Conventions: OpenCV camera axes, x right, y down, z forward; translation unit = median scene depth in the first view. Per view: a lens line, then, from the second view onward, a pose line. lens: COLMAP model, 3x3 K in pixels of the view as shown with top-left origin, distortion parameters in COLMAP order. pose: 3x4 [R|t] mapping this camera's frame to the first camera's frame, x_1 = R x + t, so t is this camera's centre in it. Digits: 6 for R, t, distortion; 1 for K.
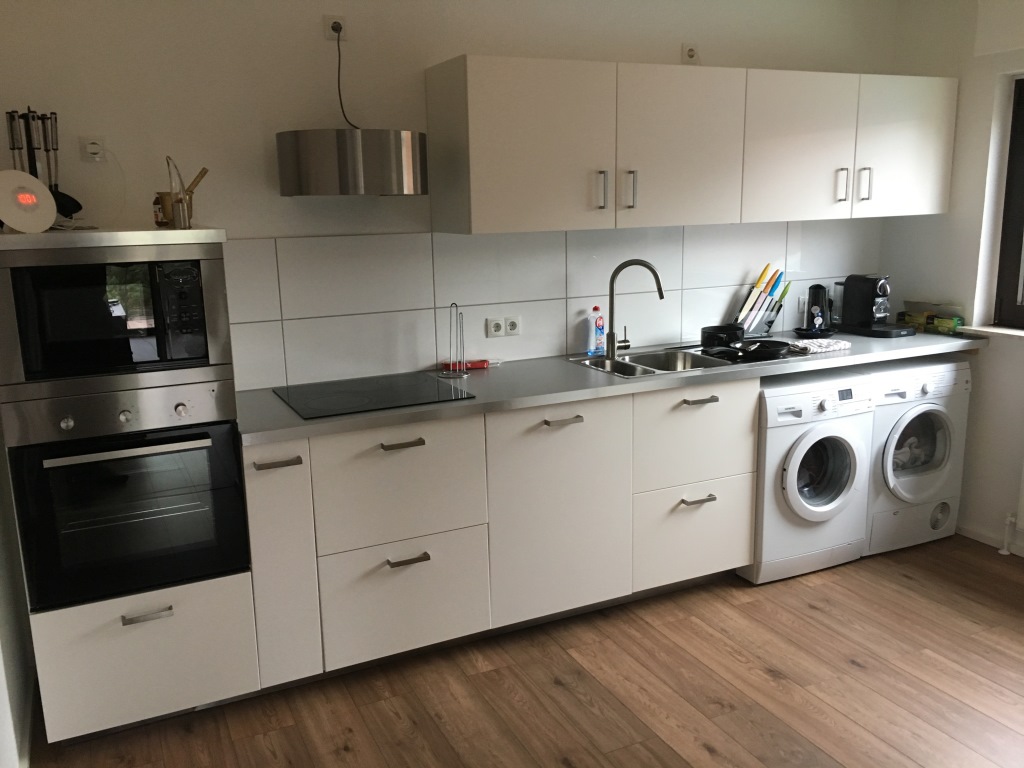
lens RADIAL K [[862.4, 0, 505.4], [0, 862.4, 382.2], [0, 0, 1]] dist [0.048263, -0.077807]
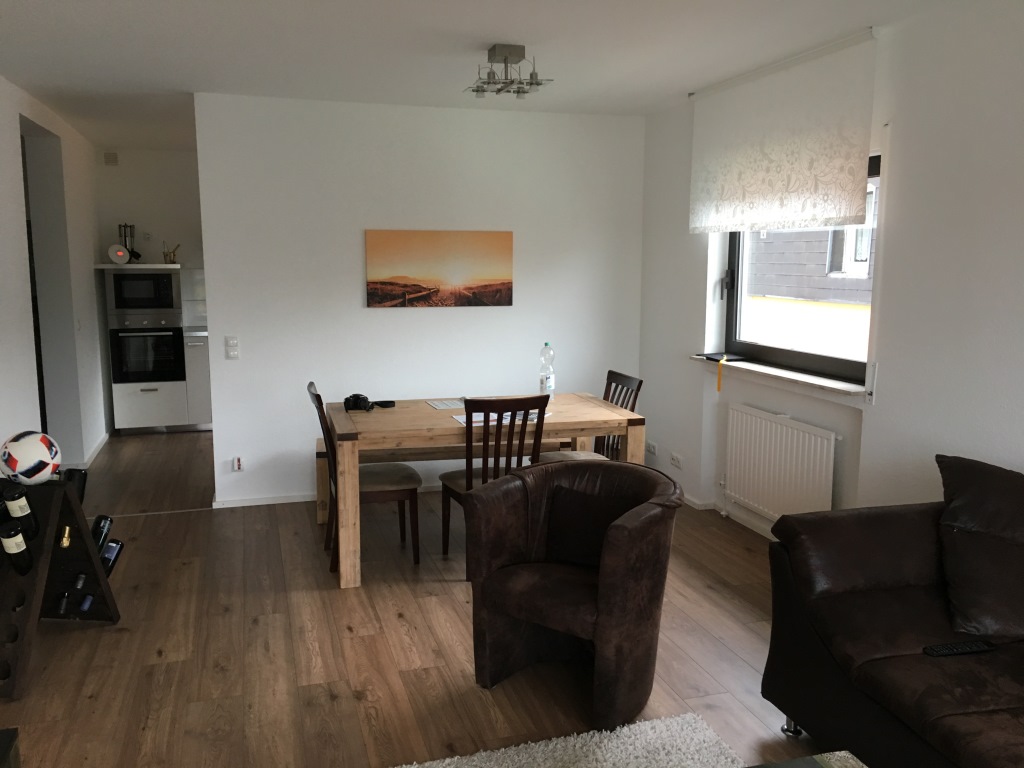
lens RADIAL K [[862.4, 0, 511.8], [0, 862.4, 388.6], [0, 0, 1]] dist [0.048263, -0.077807]
pose [[0.989371, 0.042265, -0.139132, 0.113097], [-0.050068, 0.997335, -0.053067, 0.032438], [0.136519, 0.059469, 0.988851, -0.163495]]
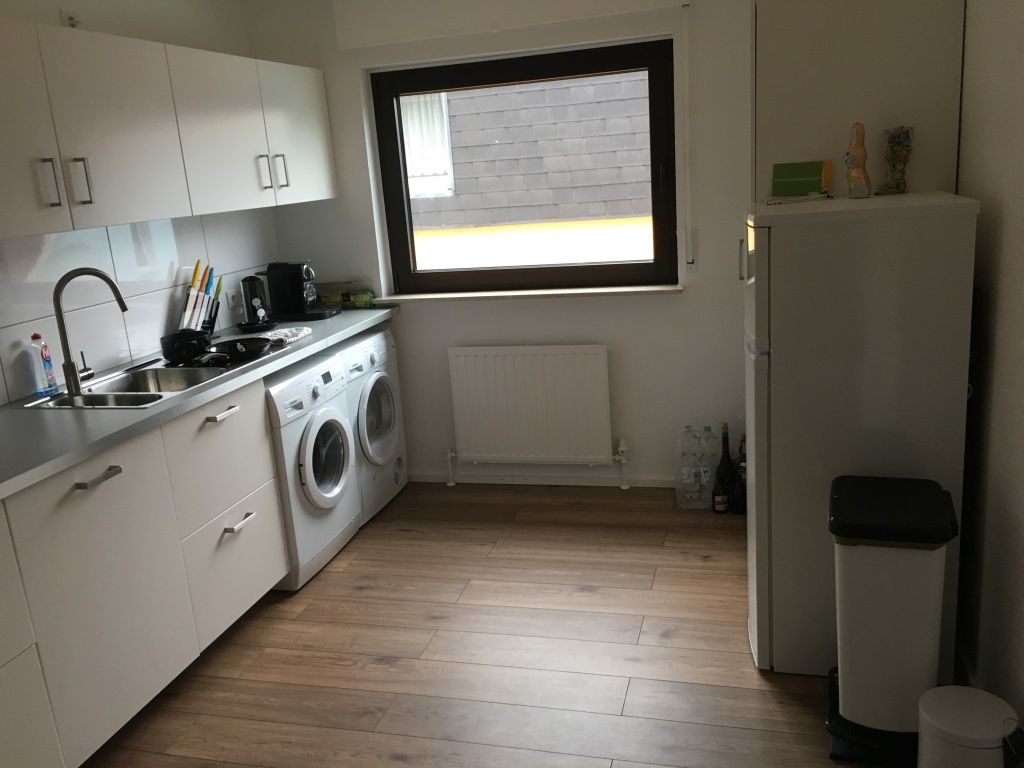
lens RADIAL K [[862.4, 0, 513.3], [0, 862.4, 381.2], [0, 0, 1]] dist [0.048263, -0.077807]
pose [[0.642688, -0.206819, 0.737685, -0.215679], [0.208901, 0.973695, 0.090987, -0.028405], [-0.737098, 0.095627, 0.668986, 0.165857]]
